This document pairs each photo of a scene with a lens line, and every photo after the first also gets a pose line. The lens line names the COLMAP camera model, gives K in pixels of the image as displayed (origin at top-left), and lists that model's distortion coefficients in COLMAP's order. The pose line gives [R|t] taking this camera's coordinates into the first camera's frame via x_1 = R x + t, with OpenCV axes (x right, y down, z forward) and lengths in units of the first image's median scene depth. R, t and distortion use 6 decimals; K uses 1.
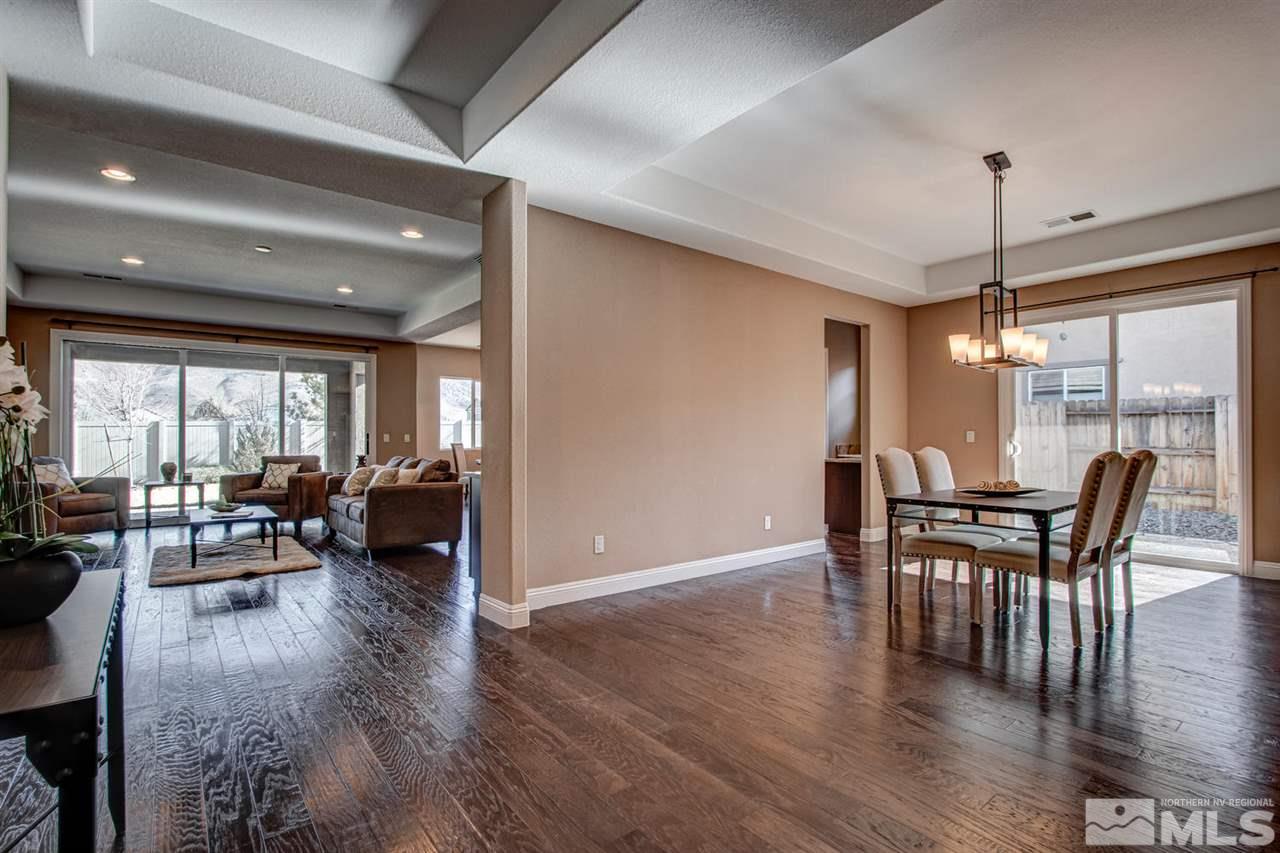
lens RADIAL K [[595.8, 0, 633.2], [0, 595.8, 432.4], [0, 0, 1]] dist [-0.004509, -0.000179]
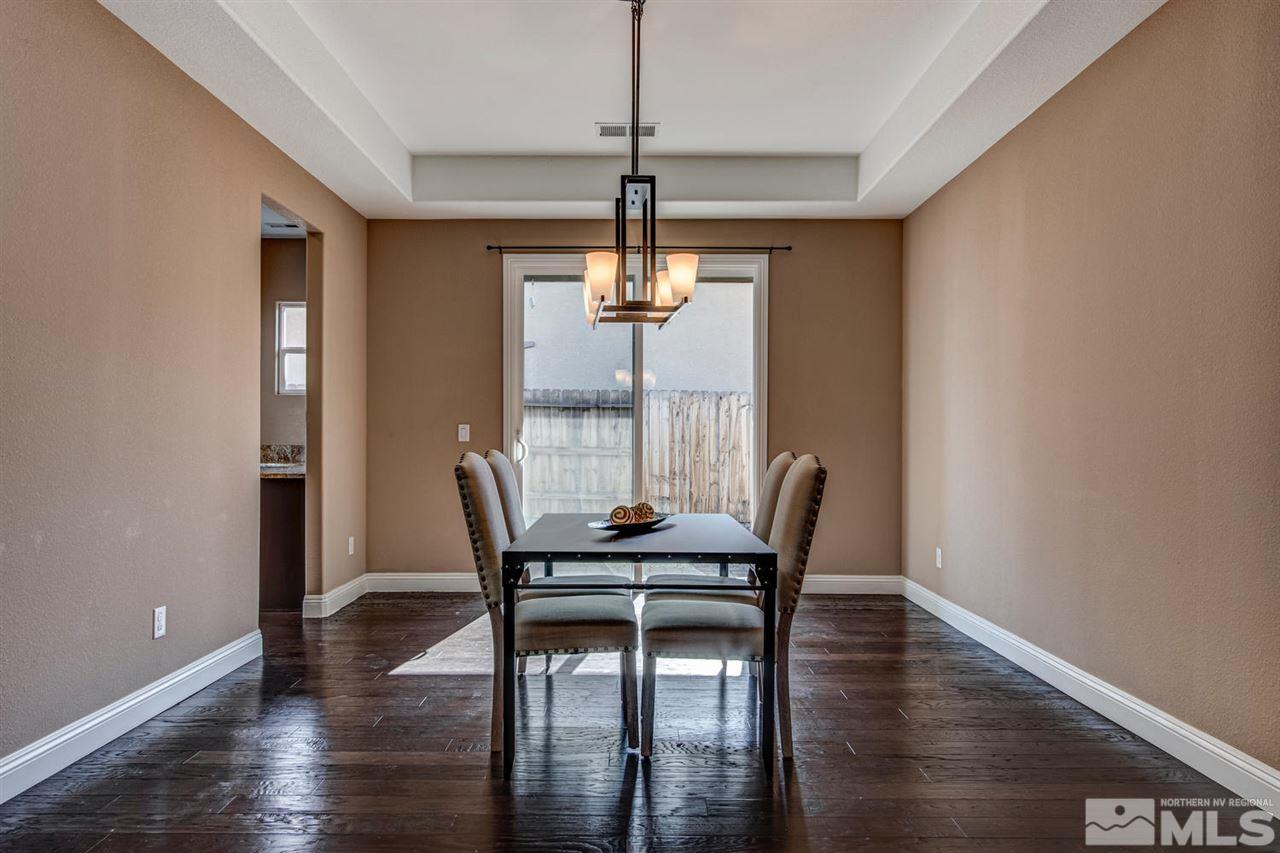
lens RADIAL K [[840.6, 0, 636.4], [0, 840.6, 430.9], [0, 0, 1]] dist [-0.005977, -0.000303]
pose [[0.632545, 0.009194, 0.774469, -0.030679], [-0.013182, 0.999912, -0.001104, 0.003730], [-0.774411, -0.009511, 0.632611, 0.264696]]
